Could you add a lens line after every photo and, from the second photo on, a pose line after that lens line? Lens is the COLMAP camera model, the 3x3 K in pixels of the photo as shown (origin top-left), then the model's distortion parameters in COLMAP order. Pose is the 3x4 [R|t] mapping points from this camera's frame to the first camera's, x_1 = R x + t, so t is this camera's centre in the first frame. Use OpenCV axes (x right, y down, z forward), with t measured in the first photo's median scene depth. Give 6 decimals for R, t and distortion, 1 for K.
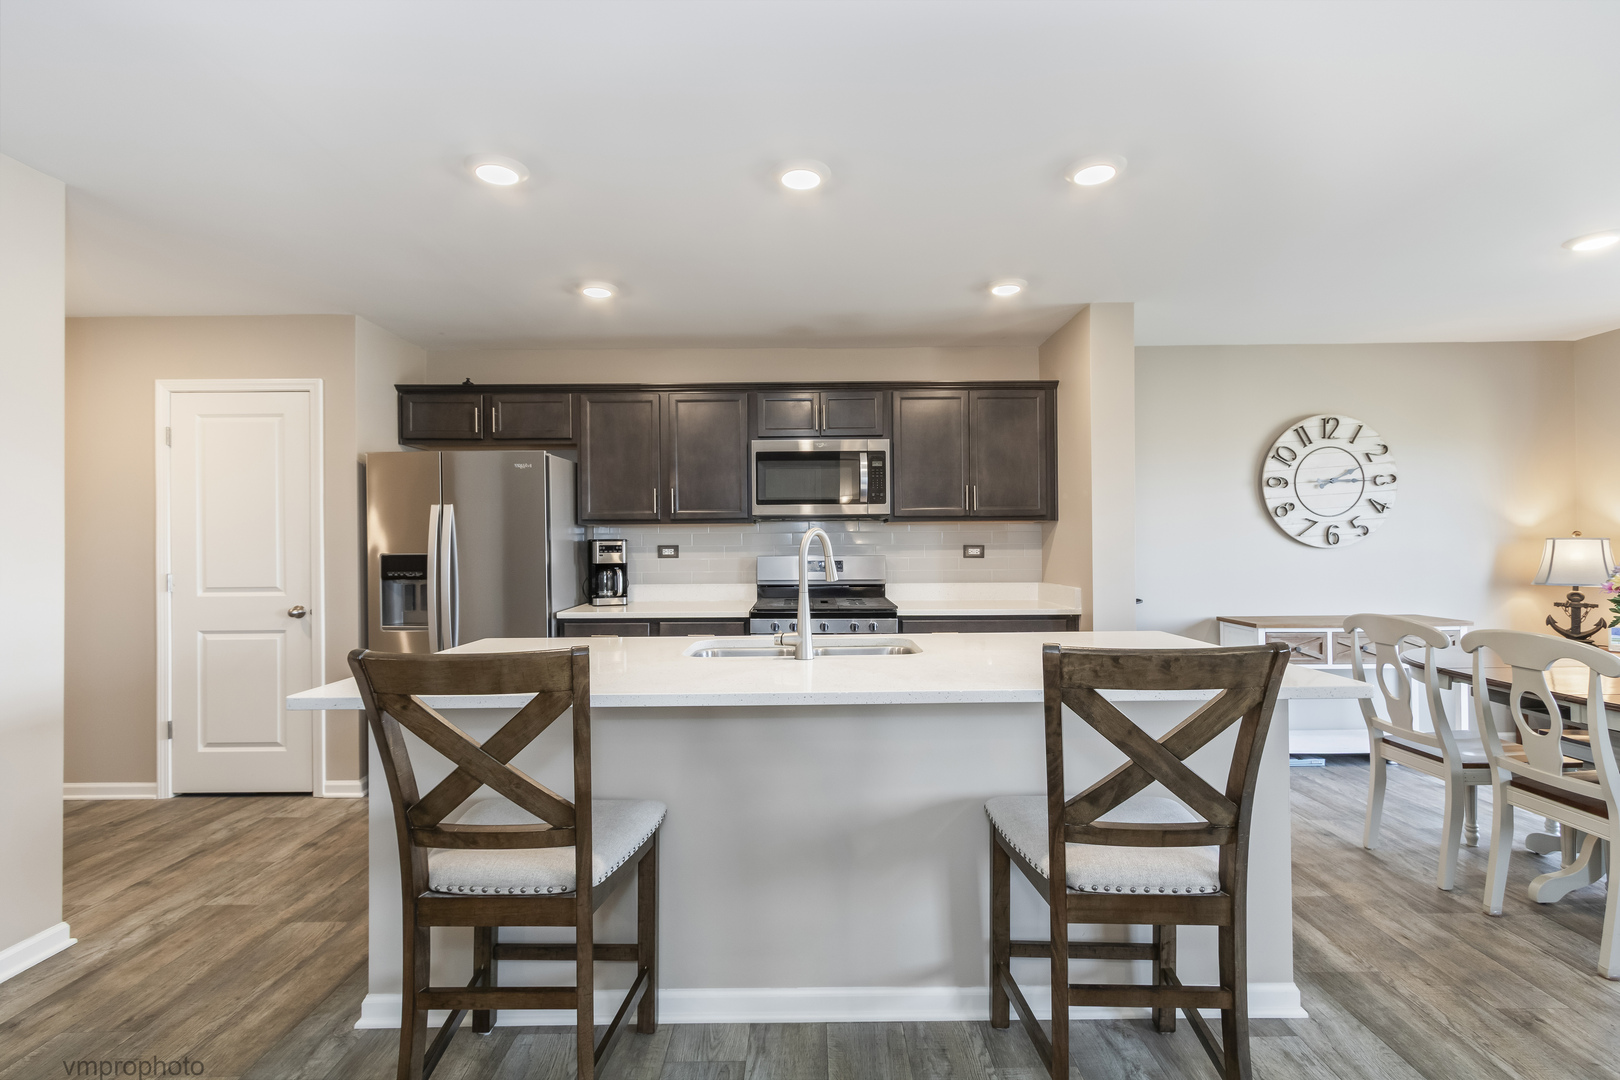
lens RADIAL K [[765.4, 0, 809.2], [0, 765.4, 529.6], [0, 0, 1]] dist [0.003688, -0.000071]
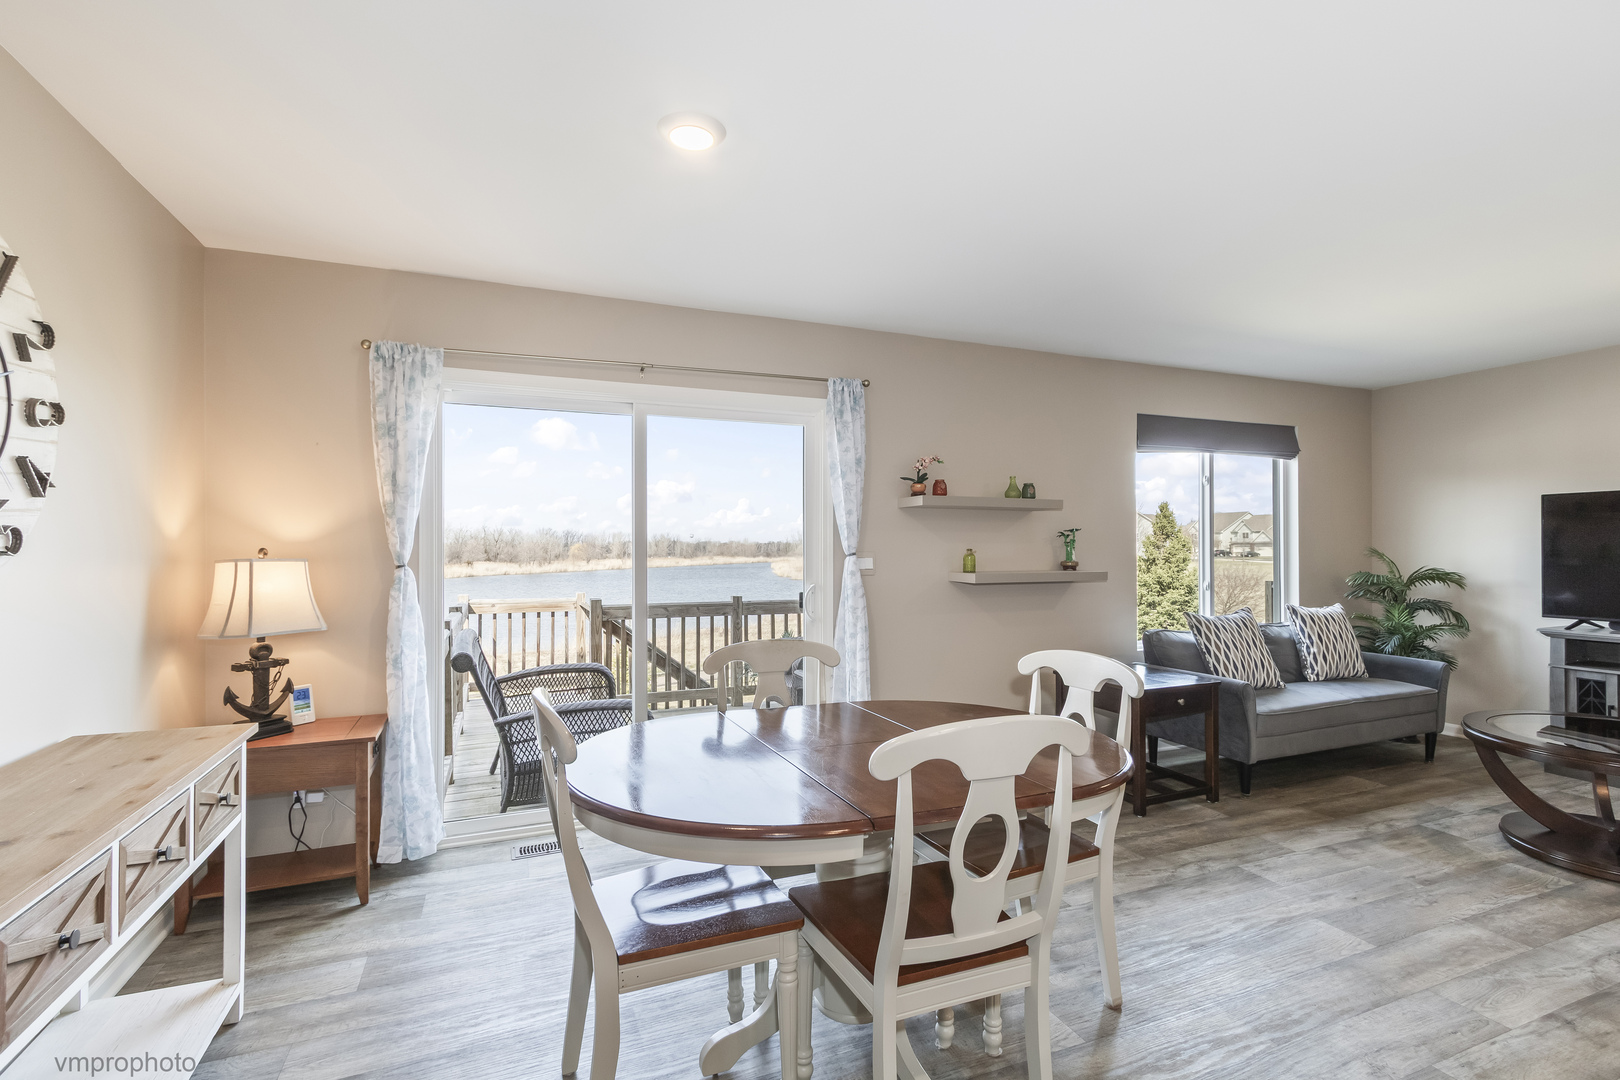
lens RADIAL K [[750.4, 0, 818.0], [0, 750.4, 553.5], [0, 0, 1]] dist [0.008092, -0.003131]
pose [[-0.394245, 0.006579, 0.918982, 0.319318], [-0.005489, 0.999940, -0.009513, 0.012509], [-0.918989, -0.008795, -0.394185, 1.084513]]
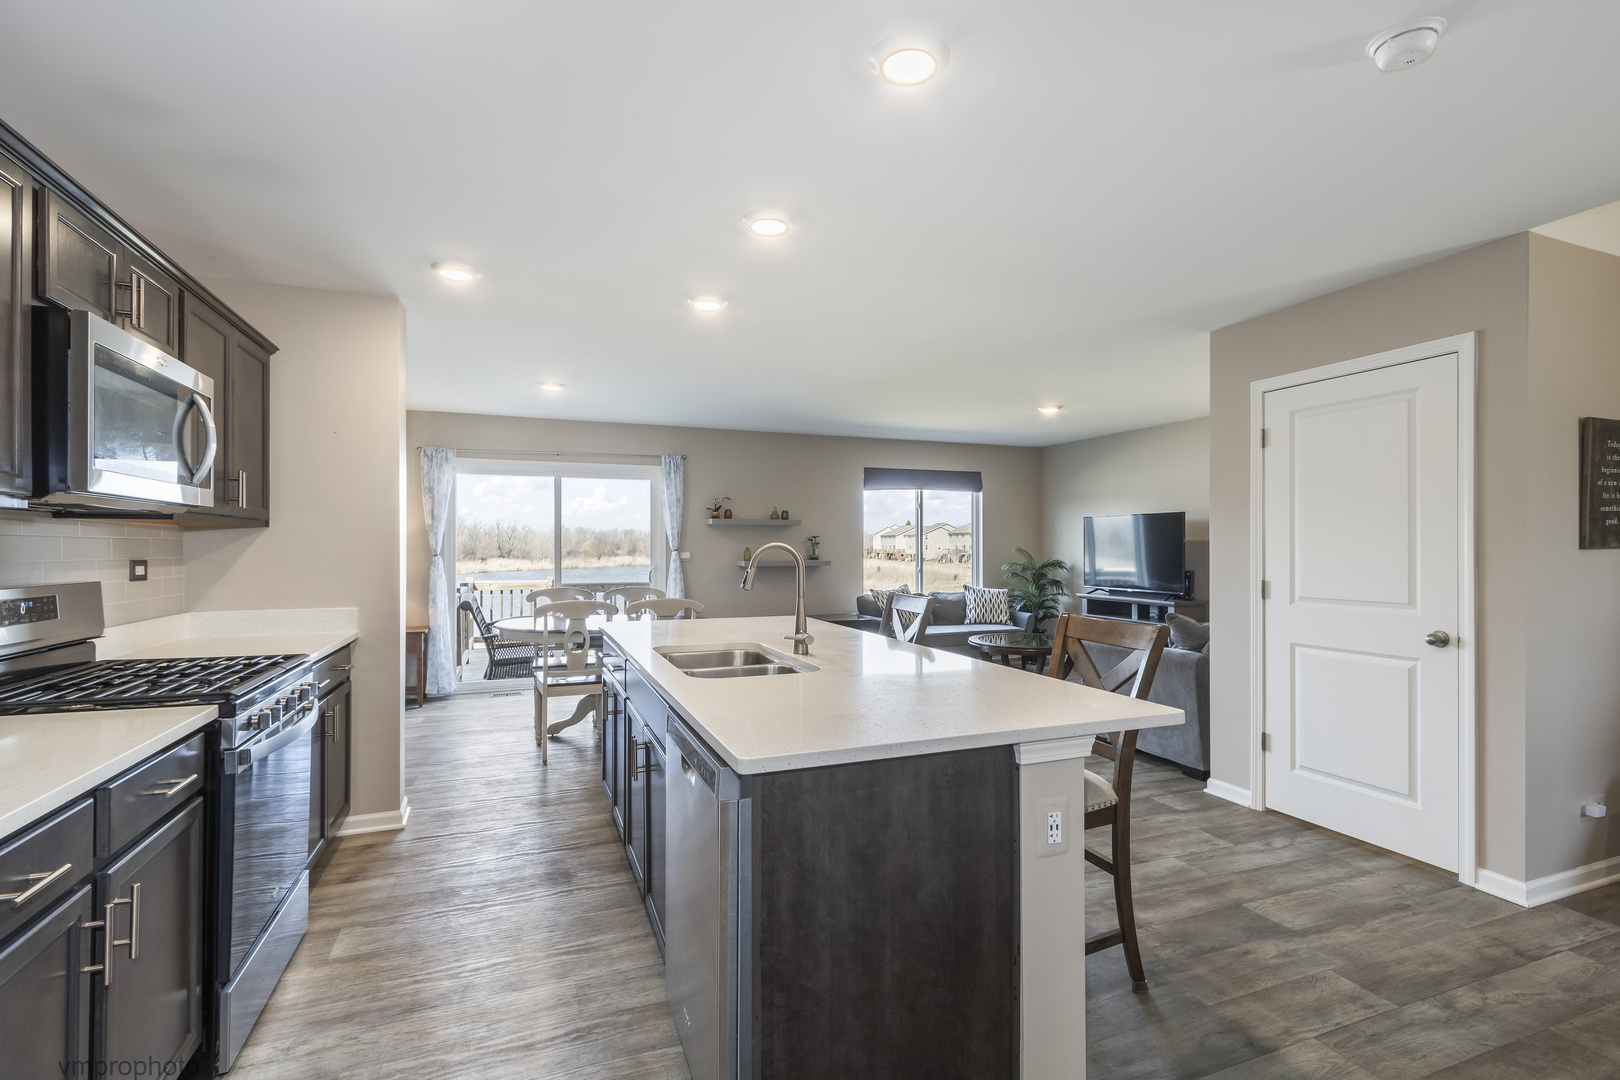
lens RADIAL K [[750.4, 0, 817.1], [0, 750.4, 556.1], [0, 0, 1]] dist [0.008092, -0.003131]
pose [[-0.379024, -0.000847, 0.925386, -0.805279], [-0.008526, 0.999960, -0.002577, 0.021275], [-0.925347, -0.008866, -0.379017, 1.015788]]
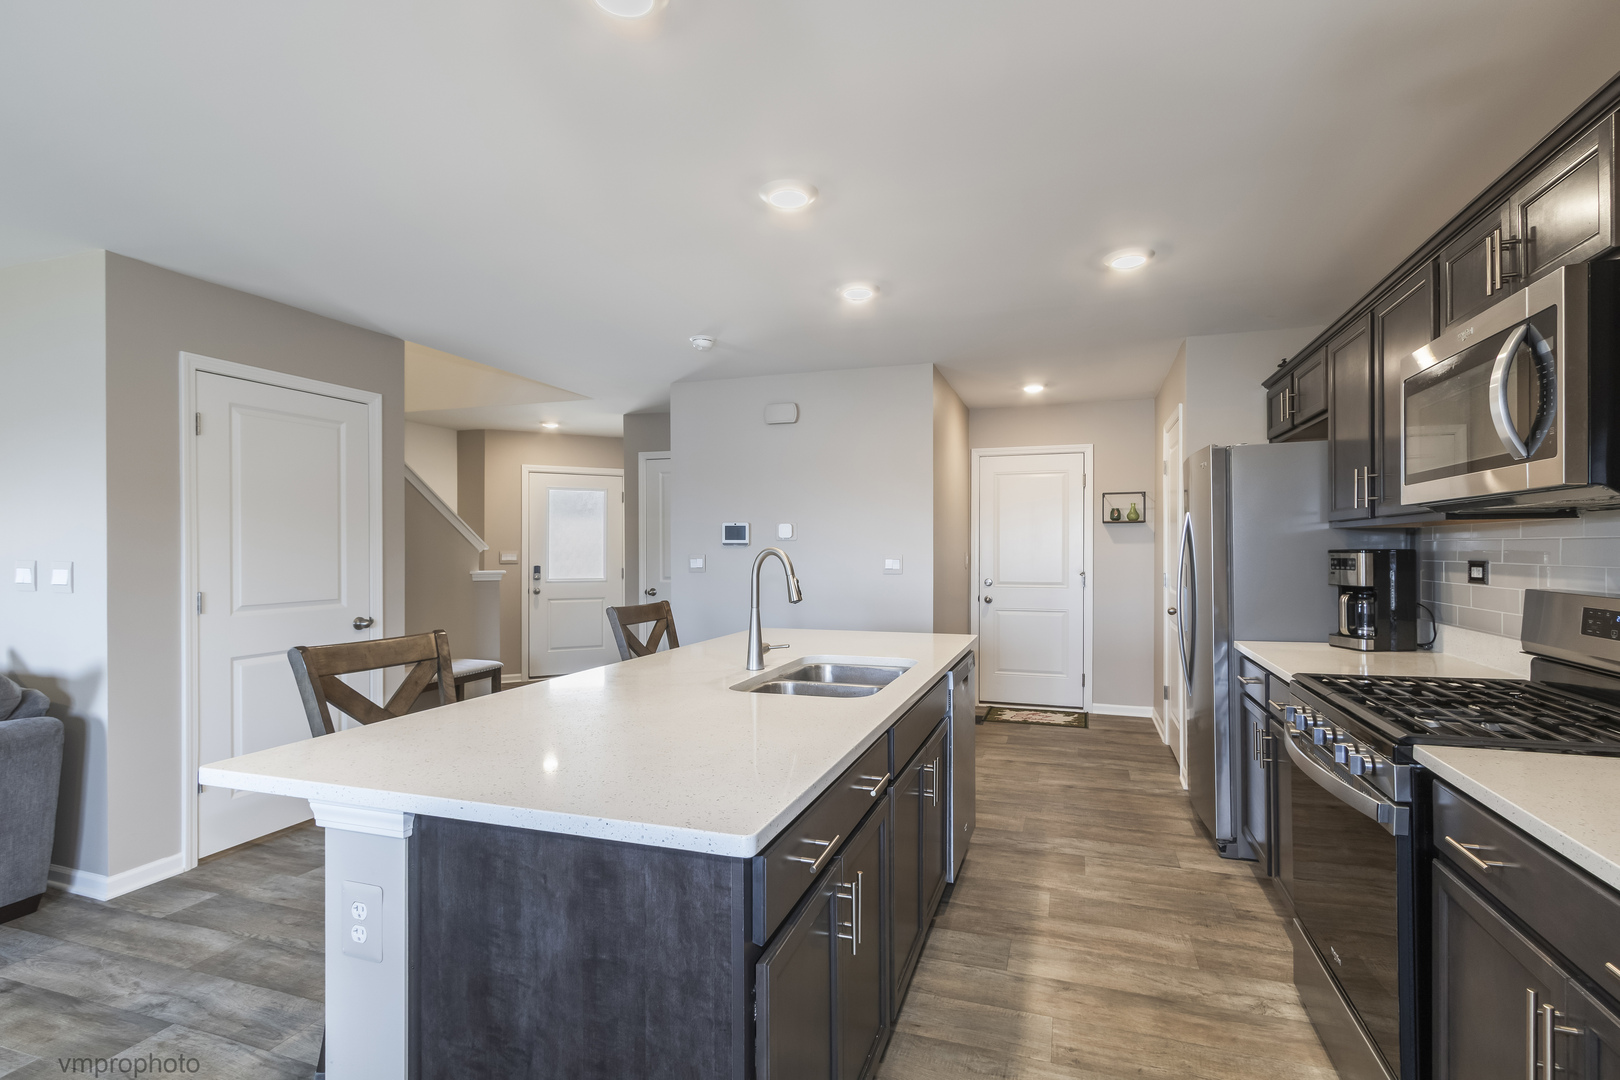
lens RADIAL K [[750.4, 0, 819.7], [0, 750.4, 541.3], [0, 0, 1]] dist [0.008092, -0.003131]
pose [[-0.309817, 0.001518, -0.950795, 0.677845], [0.016036, 0.999865, -0.003629, 0.000571], [0.950661, -0.016371, -0.309799, 1.016657]]
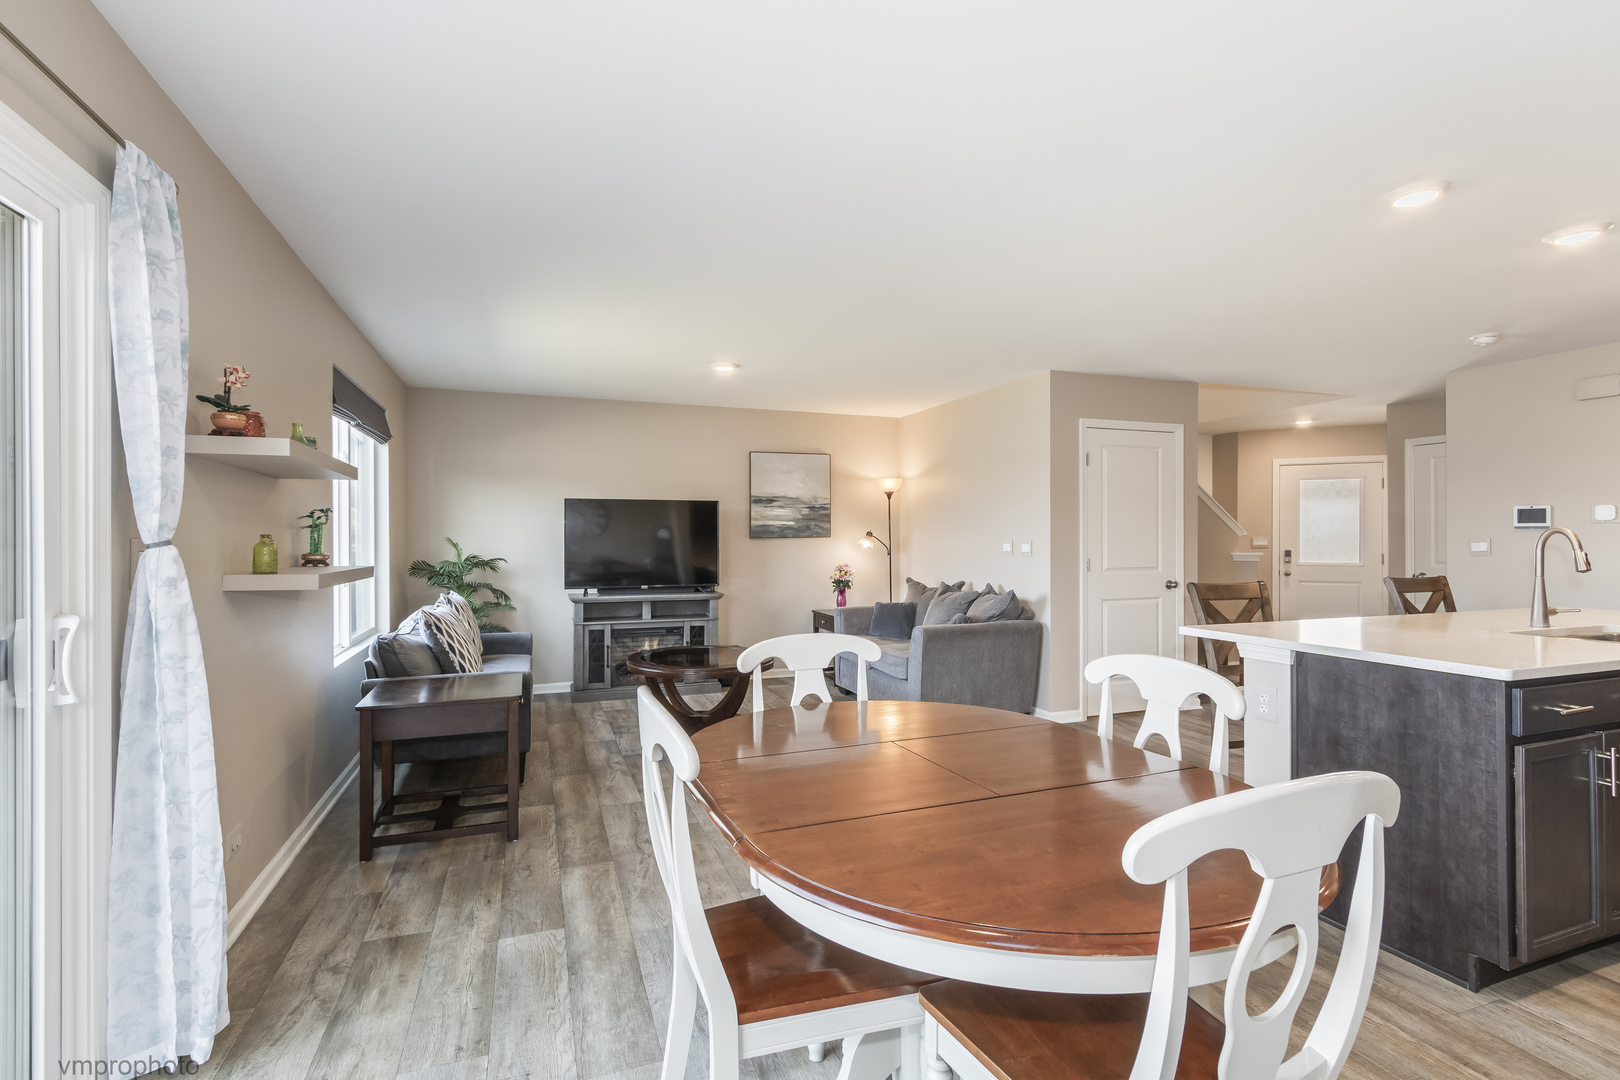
lens RADIAL K [[750.4, 0, 815.3], [0, 750.4, 542.5], [0, 0, 1]] dist [0.008092, -0.003131]
pose [[-0.932937, 0.013980, -0.359768, 1.143417], [0.016411, 0.999858, -0.003705, 0.010838], [0.359665, -0.009361, -0.933035, 1.265235]]
